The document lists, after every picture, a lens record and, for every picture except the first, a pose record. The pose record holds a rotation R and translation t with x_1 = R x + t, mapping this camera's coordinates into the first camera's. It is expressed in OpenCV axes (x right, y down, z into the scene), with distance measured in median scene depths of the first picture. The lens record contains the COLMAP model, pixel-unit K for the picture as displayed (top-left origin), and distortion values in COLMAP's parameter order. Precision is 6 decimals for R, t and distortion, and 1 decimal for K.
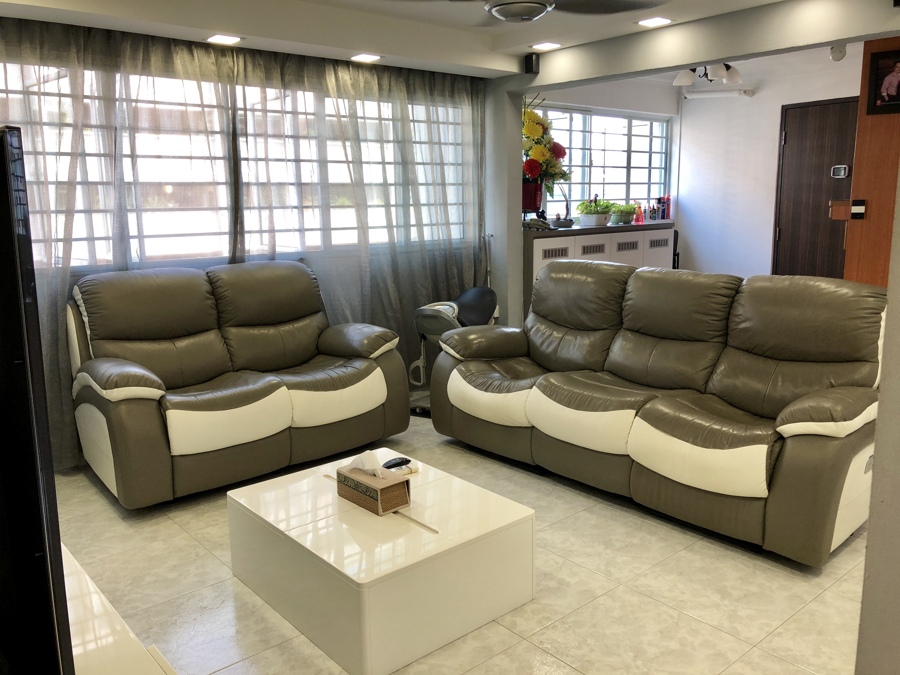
lens RADIAL K [[743.5, 0, 453.2], [0, 743.5, 335.1], [0, 0, 1]] dist [0.046830, -0.056514]
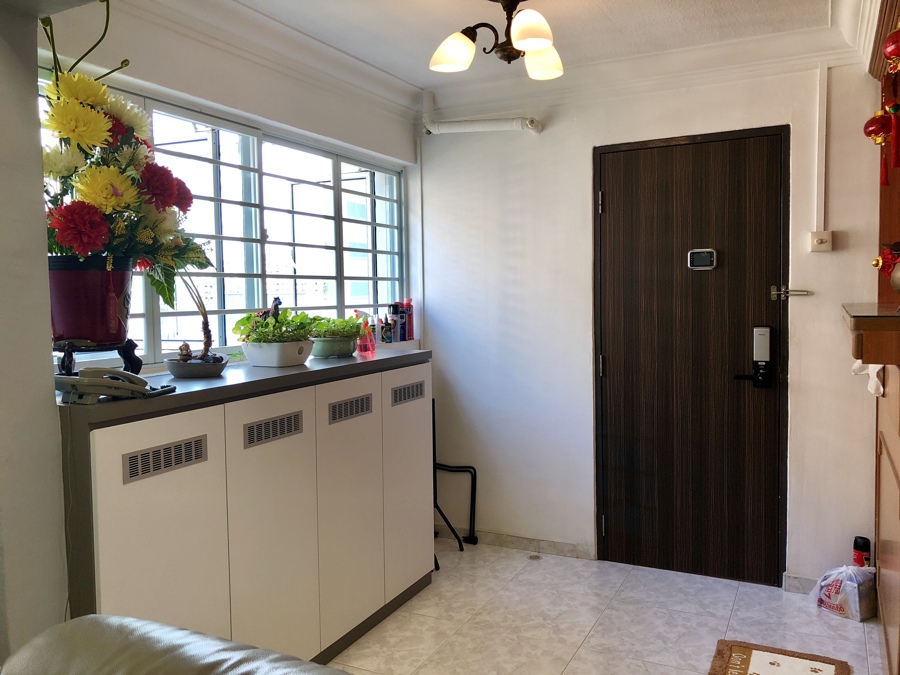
lens RADIAL K [[743.5, 0, 449.8], [0, 743.5, 335.5], [0, 0, 1]] dist [0.046830, -0.056514]
pose [[0.923087, -0.022491, 0.383933, 0.108069], [0.072509, 0.990563, -0.116306, -0.100470], [-0.377694, 0.135199, 0.916007, 0.518018]]
